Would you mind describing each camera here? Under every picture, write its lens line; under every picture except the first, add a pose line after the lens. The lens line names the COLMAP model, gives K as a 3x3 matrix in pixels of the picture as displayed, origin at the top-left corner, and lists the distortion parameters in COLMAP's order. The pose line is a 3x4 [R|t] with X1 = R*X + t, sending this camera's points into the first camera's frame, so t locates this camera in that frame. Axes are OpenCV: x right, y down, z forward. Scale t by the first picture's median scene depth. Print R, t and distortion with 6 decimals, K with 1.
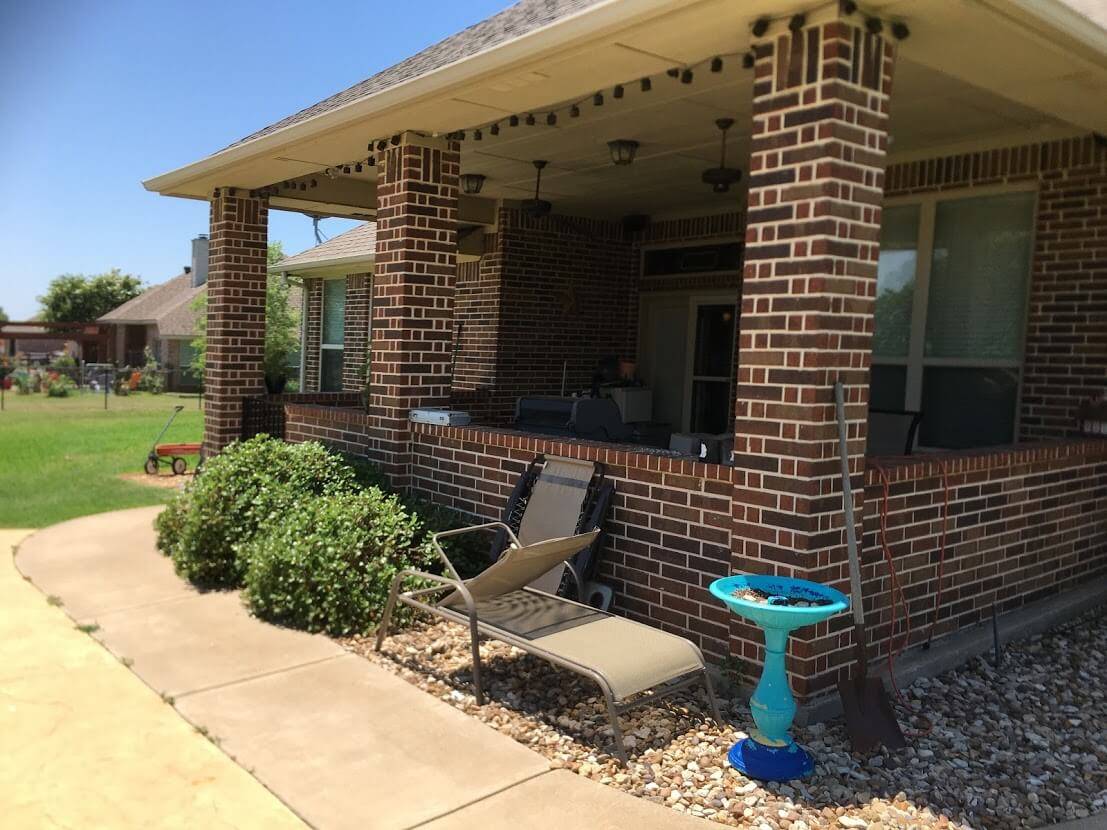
lens RADIAL K [[937.0, 0, 555.7], [0, 937.0, 424.0], [0, 0, 1]] dist [0.044713, -0.025598]
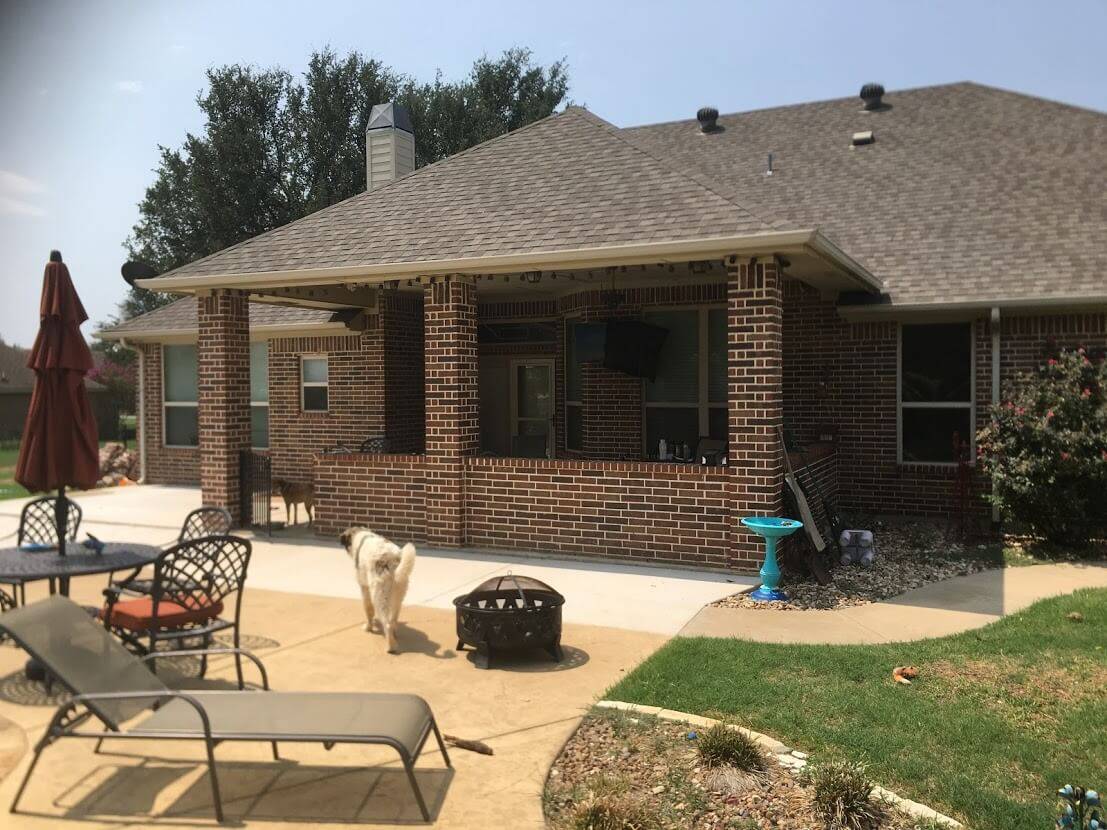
lens RADIAL K [[937.0, 0, 550.1], [0, 937.0, 408.4], [0, 0, 1]] dist [0.044713, -0.025598]
pose [[0.911180, -0.037916, 0.410261, -1.033352], [0.058759, 0.997537, -0.038309, -0.026504], [-0.407798, 0.059013, 0.911163, -0.740288]]
